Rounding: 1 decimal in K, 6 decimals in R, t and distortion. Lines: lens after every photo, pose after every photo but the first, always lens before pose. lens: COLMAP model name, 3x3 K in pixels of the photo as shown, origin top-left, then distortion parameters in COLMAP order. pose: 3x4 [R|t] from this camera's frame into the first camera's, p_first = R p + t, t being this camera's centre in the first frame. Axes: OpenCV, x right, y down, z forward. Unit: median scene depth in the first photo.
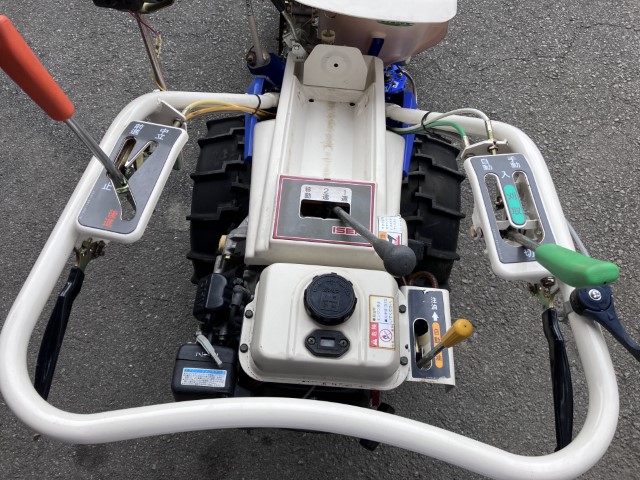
lens RADIAL K [[514.9, 0, 320.0], [0, 514.9, 240.0], [0, 0, 1]] dist [0.098669, -0.141253]
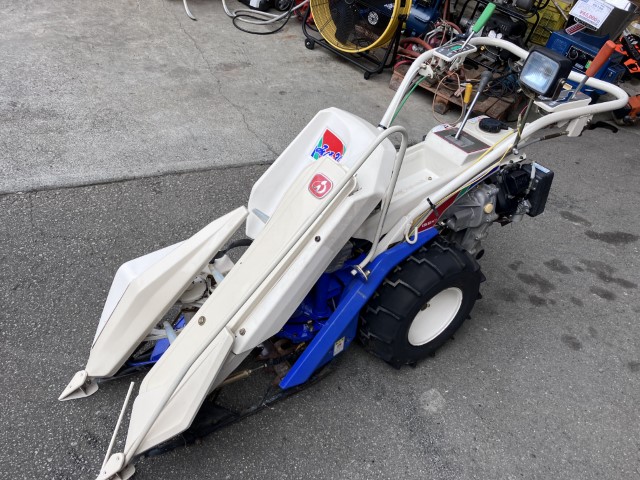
lens RADIAL K [[514.9, 0, 320.0], [0, 514.9, 240.0], [0, 0, 1]] dist [0.098669, -0.141253]
pose [[-0.612158, -0.576834, 0.540856, -0.857759], [0.627266, 0.062217, 0.776316, -1.740696], [-0.481456, 0.814489, 0.323741, 0.796608]]
